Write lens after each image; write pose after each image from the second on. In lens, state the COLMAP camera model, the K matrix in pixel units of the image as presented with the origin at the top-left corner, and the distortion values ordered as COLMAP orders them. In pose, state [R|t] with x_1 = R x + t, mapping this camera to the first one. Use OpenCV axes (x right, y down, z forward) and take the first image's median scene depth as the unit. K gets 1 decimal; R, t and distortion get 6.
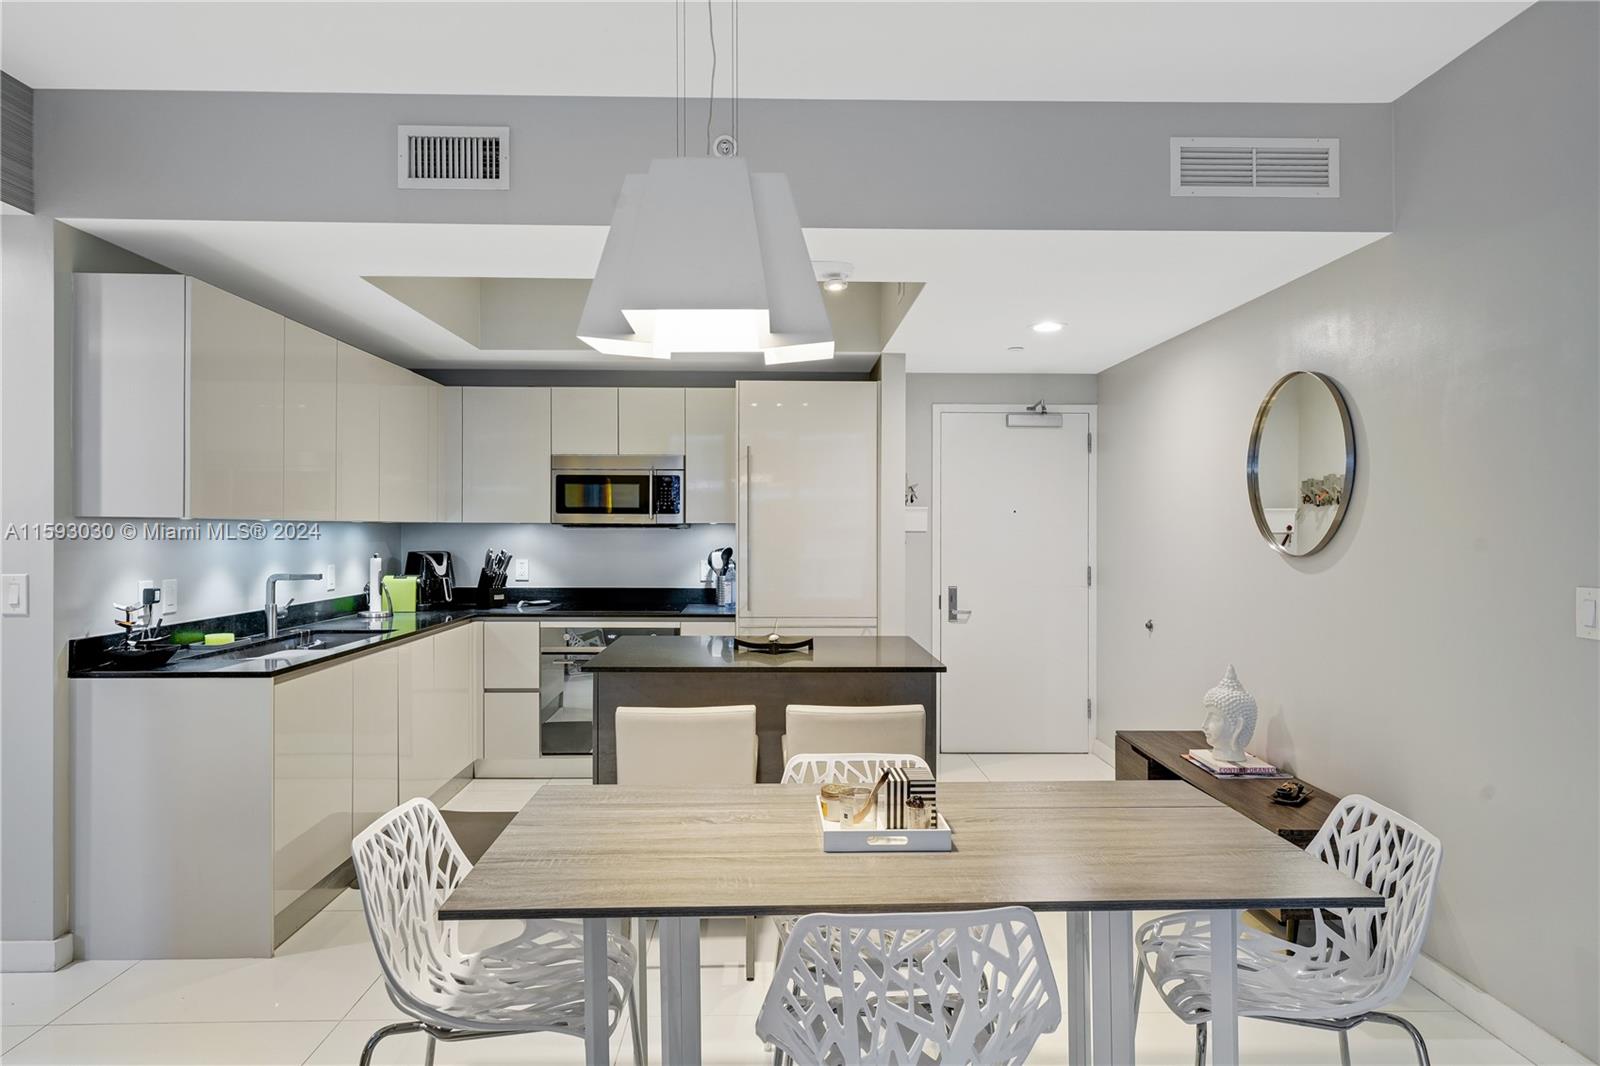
lens RADIAL K [[974.8, 0, 806.9], [0, 974.8, 550.9], [0, 0, 1]] dist [-0.001292, -0.000437]
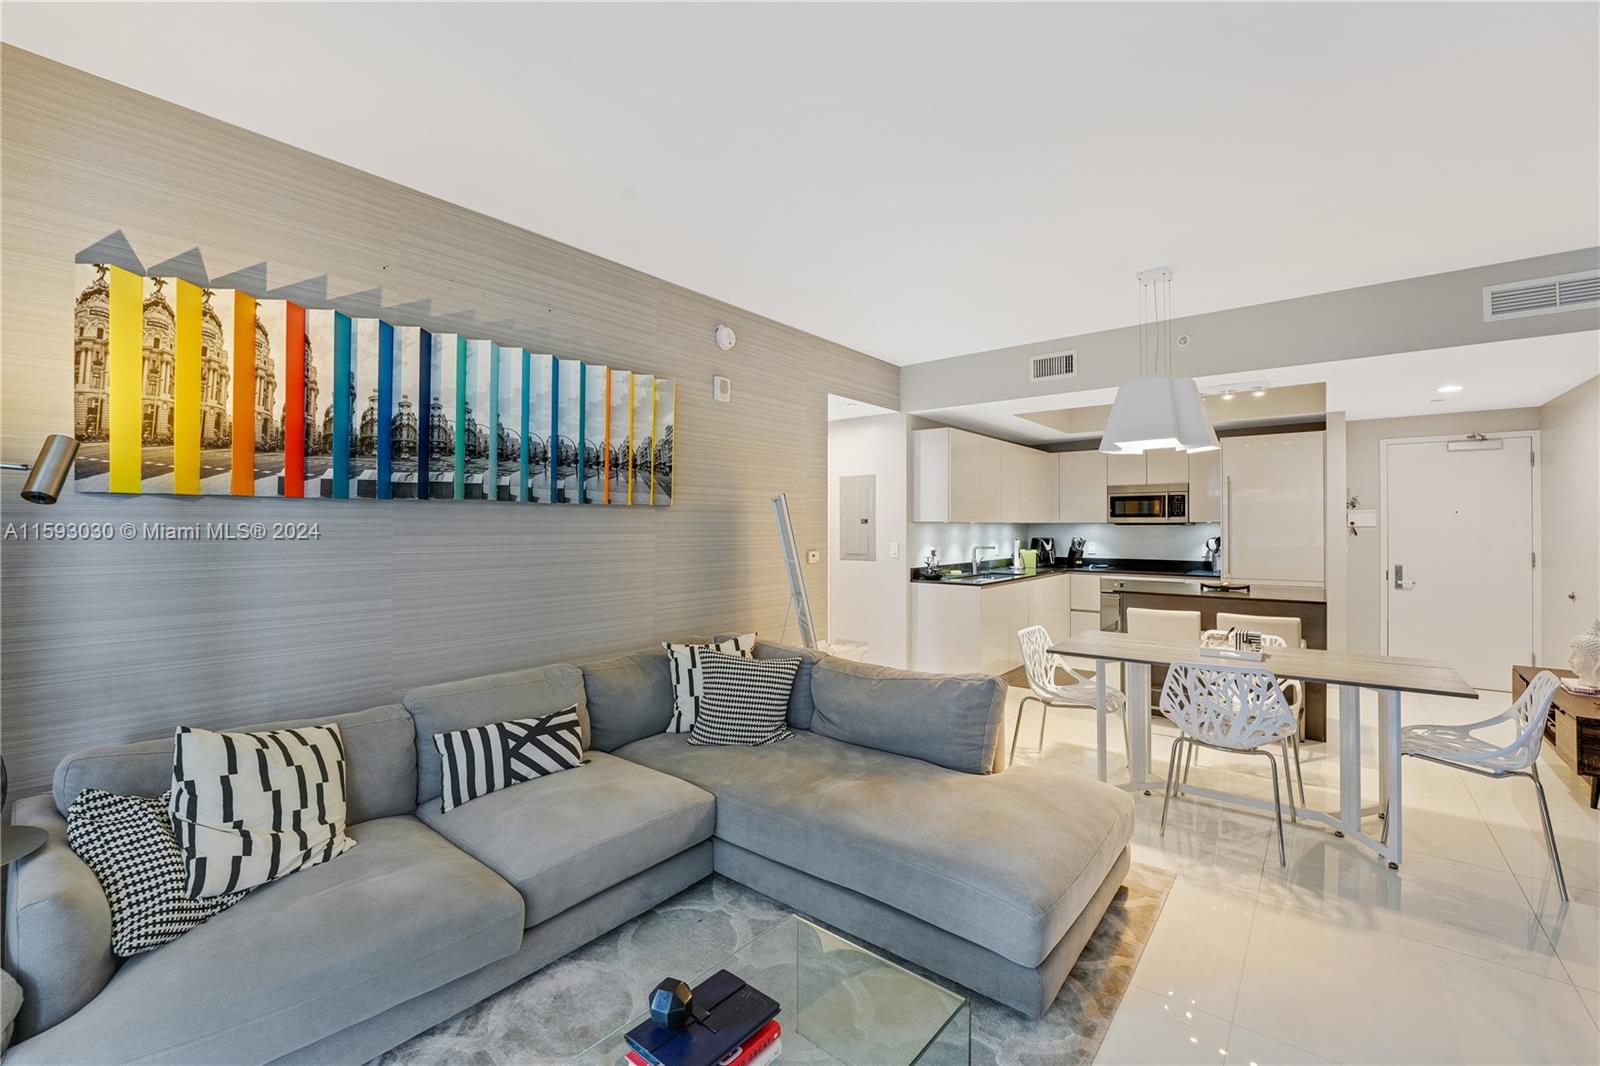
lens RADIAL K [[668.0, 0, 803.5], [0, 668.0, 515.7], [0, 0, 1]] dist [-0.022430, 0.000768]
pose [[0.756688, -0.014036, -0.653626, 0.130132], [-0.011159, 0.999347, -0.034378, 0.007950], [0.653681, 0.033307, 0.756037, -0.341931]]
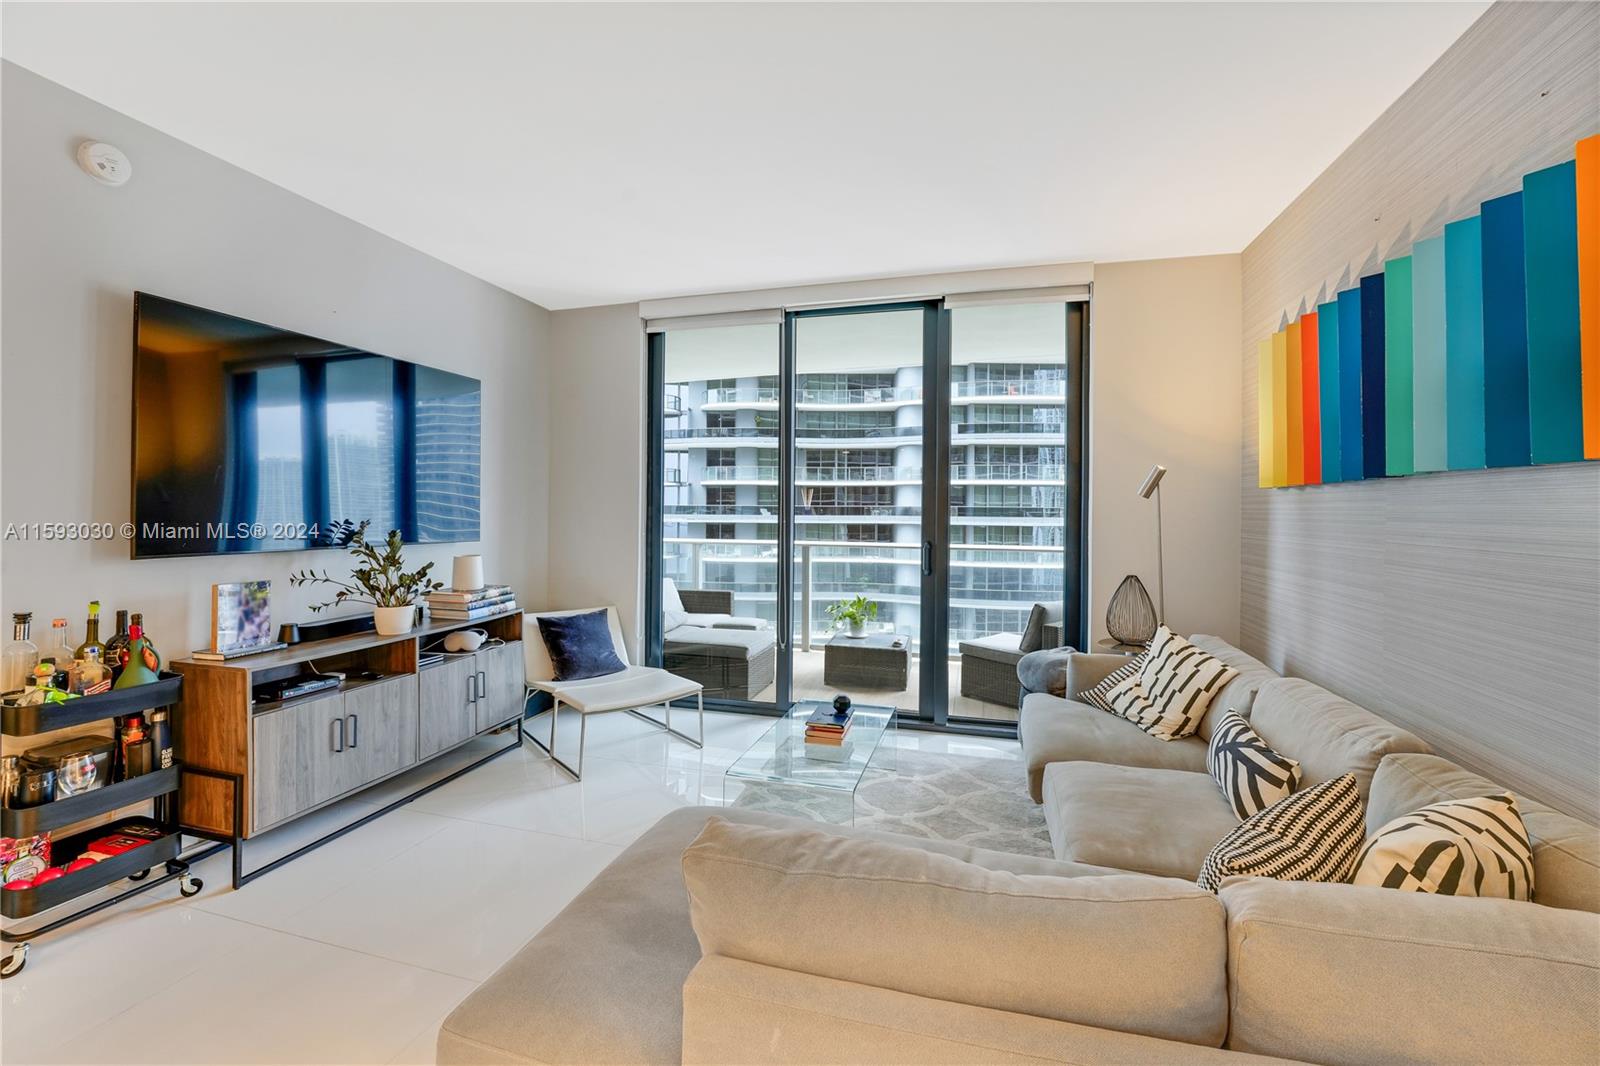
lens RADIAL K [[668.0, 0, 803.5], [0, 668.0, 515.7], [0, 0, 1]] dist [-0.022430, 0.000768]
pose [[-0.957725, -0.015885, 0.287245, -0.180100], [-0.006777, 0.999443, 0.032675, -0.005412], [-0.287605, 0.029347, -0.957300, 0.338697]]
